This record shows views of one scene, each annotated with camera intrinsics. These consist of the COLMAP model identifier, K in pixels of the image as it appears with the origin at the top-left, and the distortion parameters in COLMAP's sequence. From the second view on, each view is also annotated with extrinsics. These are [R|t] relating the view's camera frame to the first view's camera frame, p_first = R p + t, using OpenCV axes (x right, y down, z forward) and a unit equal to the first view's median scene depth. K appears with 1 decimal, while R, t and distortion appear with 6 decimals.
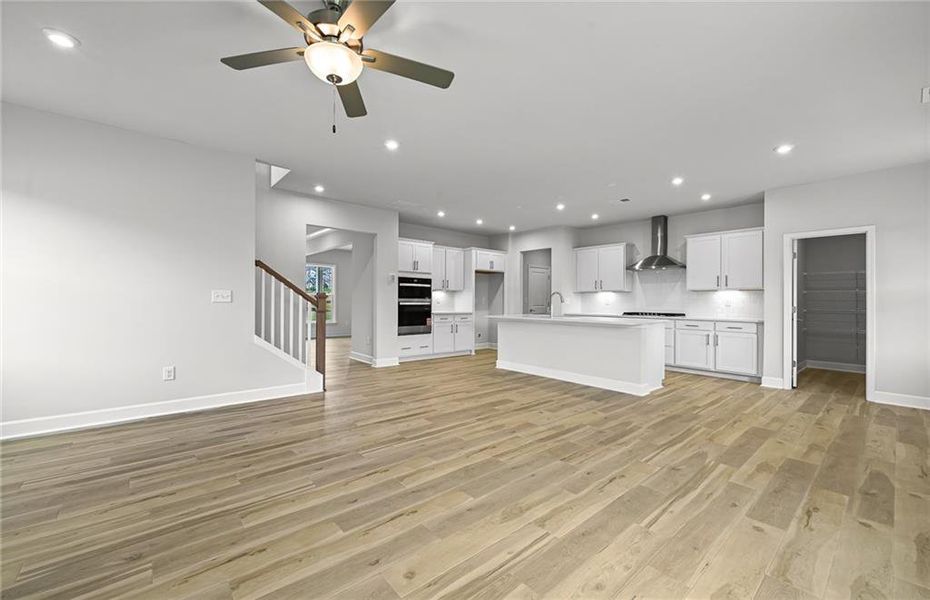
lens RADIAL K [[379.4, 0, 465.0], [0, 379.4, 300.0], [0, 0, 1]] dist [-0.001095, -0.000135]
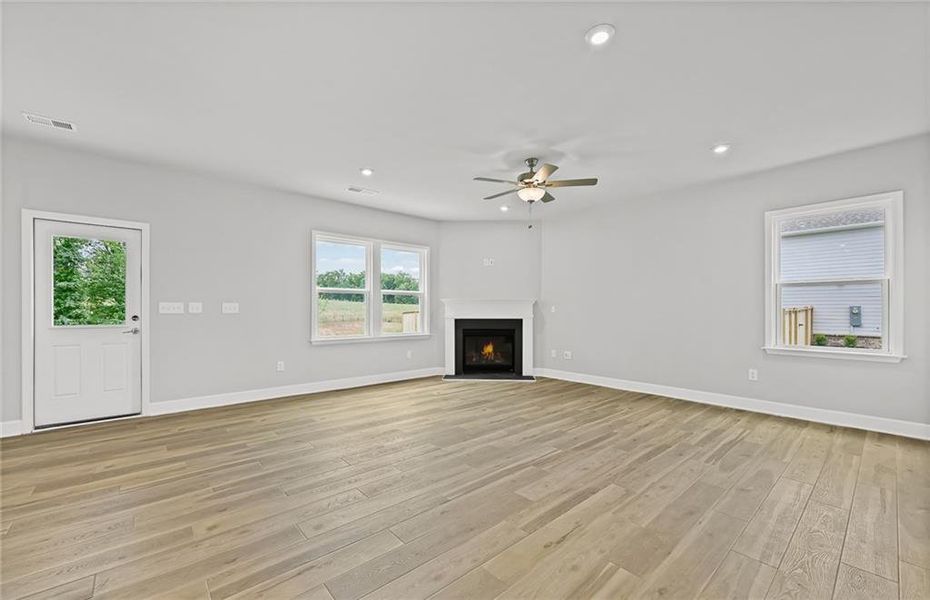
lens RADIAL K [[373.8, 0, 465.0], [0, 373.8, 300.0], [0, 0, 1]] dist [0.024980, -0.000122]
pose [[-0.999887, -0.011143, -0.010073, 0.015192], [-0.010856, 0.999545, -0.028148, 0.004453], [0.010382, -0.028036, -0.999553, 1.810648]]
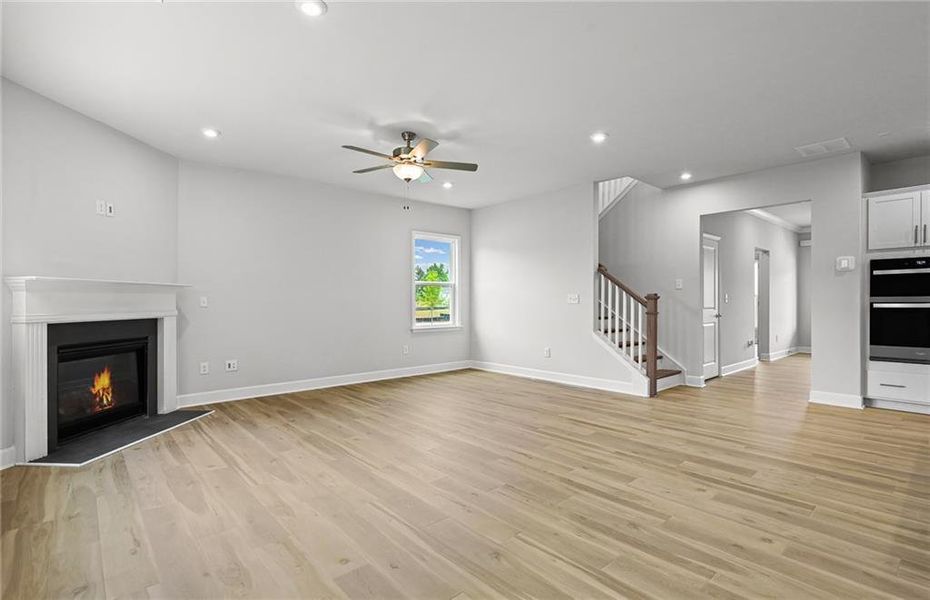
lens RADIAL K [[435.9, 0, 450.8], [0, 435.9, 302.3], [0, 0, 1]] dist [0.000025, 0.000566]
pose [[-0.008051, -0.005989, -0.999950, 1.045314], [0.005438, 0.999967, -0.006033, 0.009921], [0.999953, -0.005486, -0.008018, 0.738804]]
